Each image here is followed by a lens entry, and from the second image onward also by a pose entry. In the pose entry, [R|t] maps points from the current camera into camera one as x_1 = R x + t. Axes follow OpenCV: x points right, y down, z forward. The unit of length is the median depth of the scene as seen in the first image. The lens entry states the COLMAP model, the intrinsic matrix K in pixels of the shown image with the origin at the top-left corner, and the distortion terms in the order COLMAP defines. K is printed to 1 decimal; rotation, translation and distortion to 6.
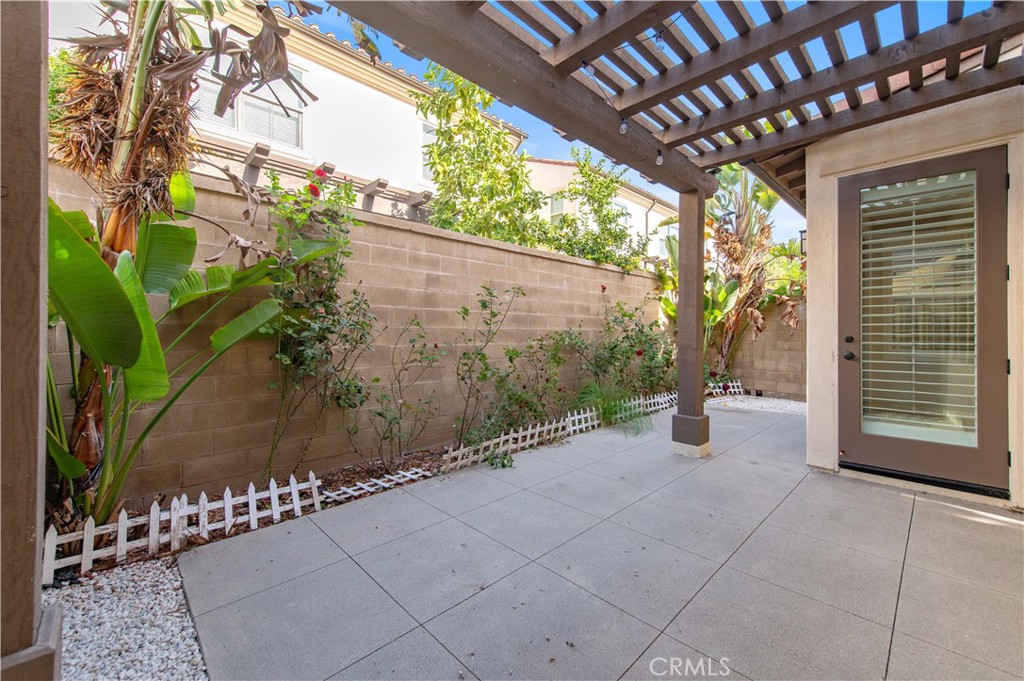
lens RADIAL K [[401.1, 0, 509.7], [0, 401.1, 331.4], [0, 0, 1]] dist [0.013425, -0.002821]
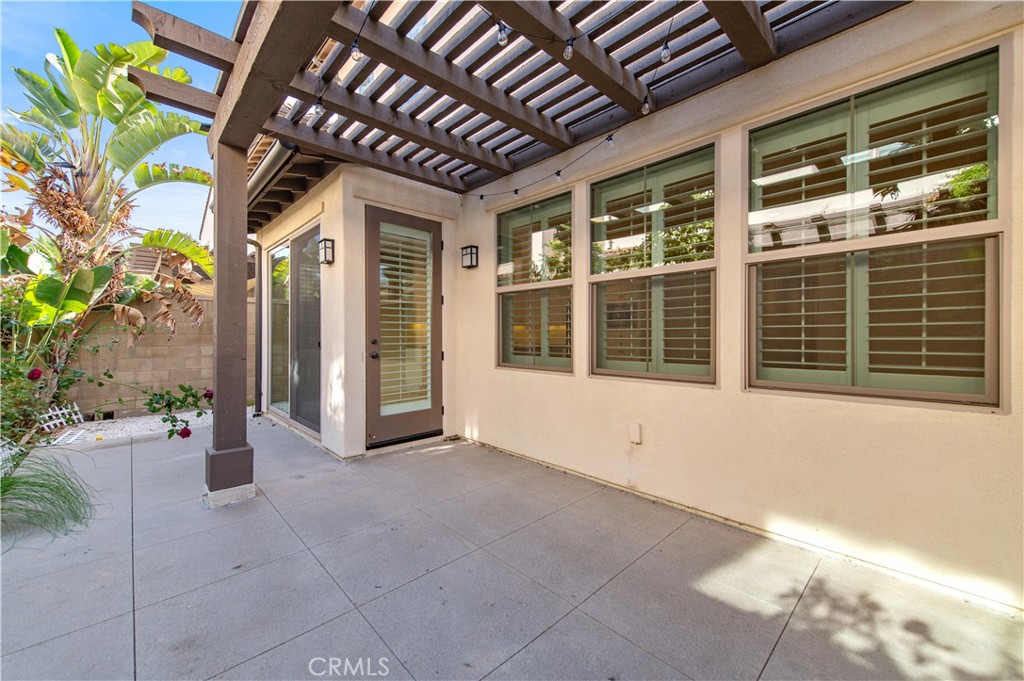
lens RADIAL K [[401.1, 0, 510.6], [0, 401.1, 339.6], [0, 0, 1]] dist [0.013425, -0.002821]
pose [[0.017676, -0.014382, 0.999740, -0.355446], [0.000529, 0.999897, 0.014375, -0.004357], [-0.999844, 0.000275, 0.017682, 0.569642]]
